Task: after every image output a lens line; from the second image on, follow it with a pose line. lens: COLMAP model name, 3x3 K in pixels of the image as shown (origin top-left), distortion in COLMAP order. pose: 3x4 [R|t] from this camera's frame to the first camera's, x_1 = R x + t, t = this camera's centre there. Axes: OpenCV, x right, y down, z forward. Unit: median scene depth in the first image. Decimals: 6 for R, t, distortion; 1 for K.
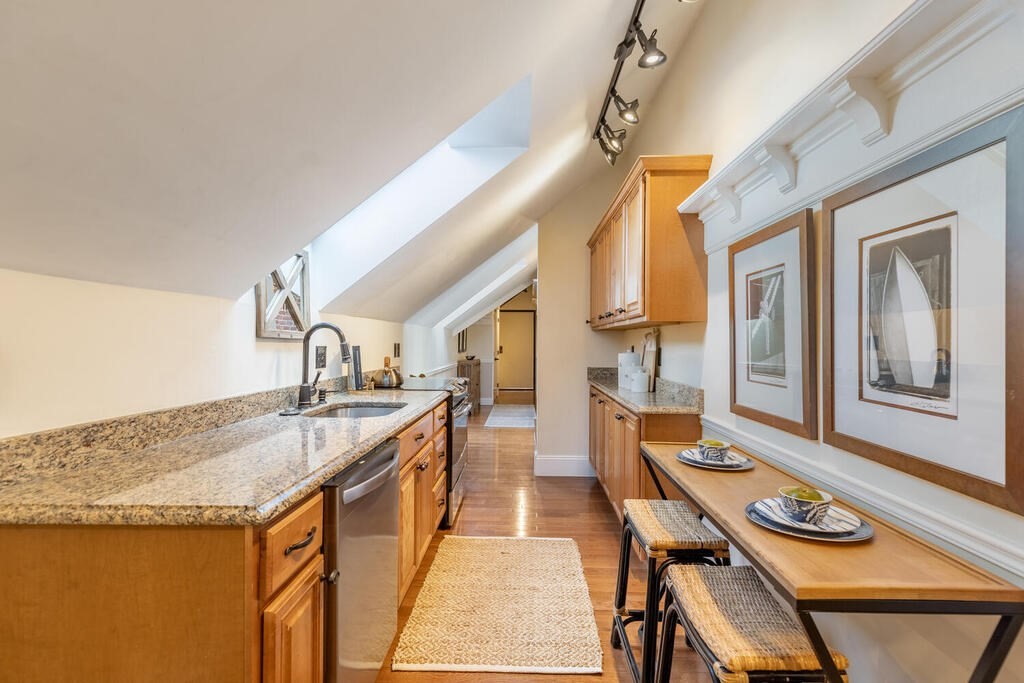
lens RADIAL K [[475.6, 0, 529.6], [0, 475.6, 341.7], [0, 0, 1]] dist [0.002507, 0.000103]
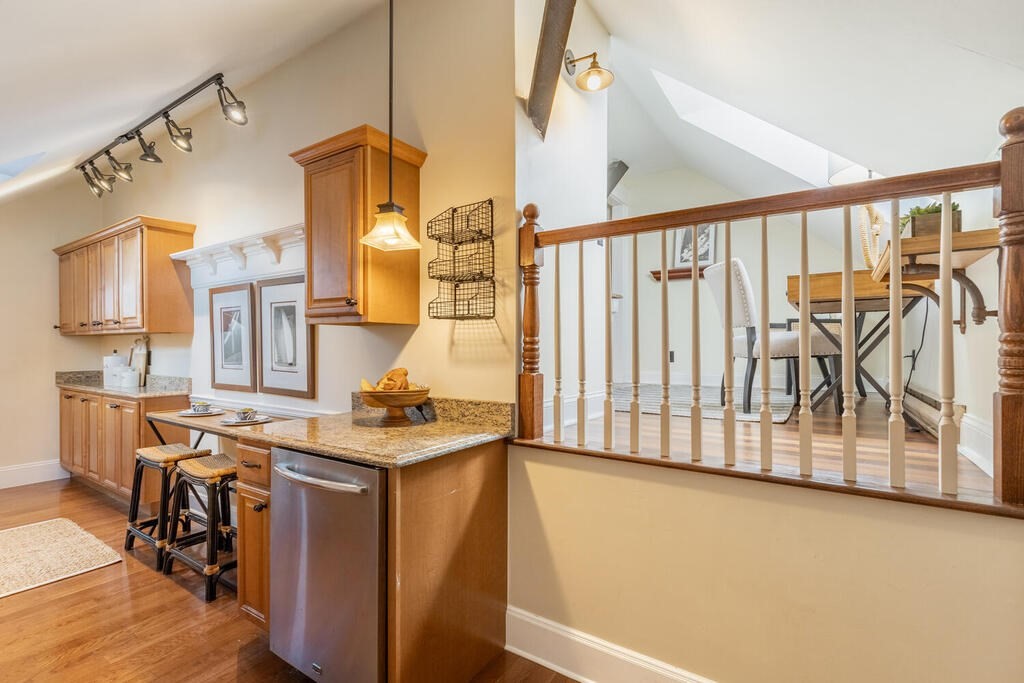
lens RADIAL K [[463.4, 0, 515.4], [0, 463.4, 350.0], [0, 0, 1]] dist [0.001171, 0.000004]
pose [[0.555827, -0.014319, 0.831175, -0.296622], [0.004932, 0.999891, 0.013927, -0.002737], [-0.831284, -0.003642, 0.555836, -0.698500]]
